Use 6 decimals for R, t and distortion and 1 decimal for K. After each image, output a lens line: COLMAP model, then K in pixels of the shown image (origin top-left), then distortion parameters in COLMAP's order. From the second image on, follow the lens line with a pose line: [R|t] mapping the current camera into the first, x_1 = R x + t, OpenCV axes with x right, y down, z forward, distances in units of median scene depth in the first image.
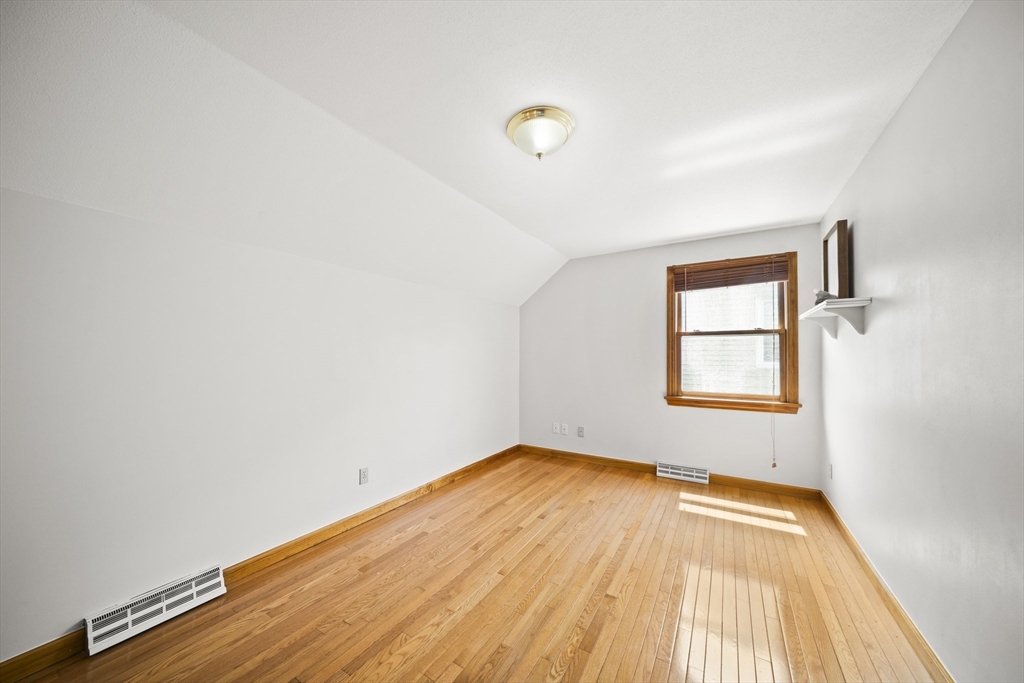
lens RADIAL K [[361.3, 0, 497.8], [0, 361.3, 349.0], [0, 0, 1]] dist [-0.006491, 0.000008]
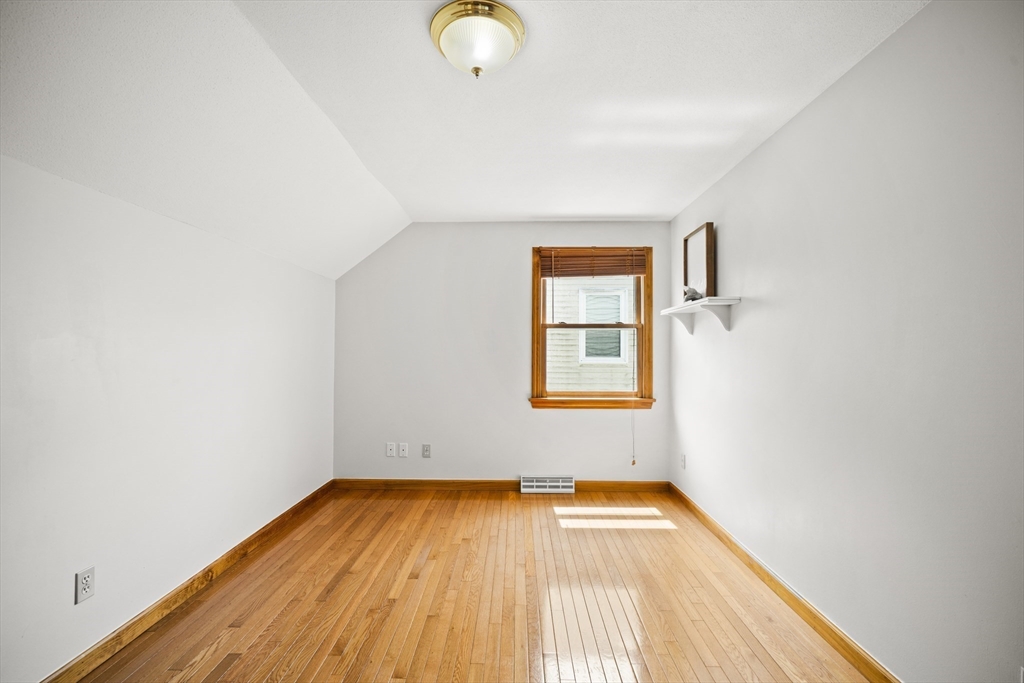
lens RADIAL K [[461.8, 0, 507.5], [0, 461.8, 343.1], [0, 0, 1]] dist [0.003937, -0.000393]
pose [[0.852387, 0.007486, 0.522857, -0.183709], [-0.008545, 0.999963, -0.000387, 0.001494], [-0.522841, -0.004138, 0.852420, 0.110976]]
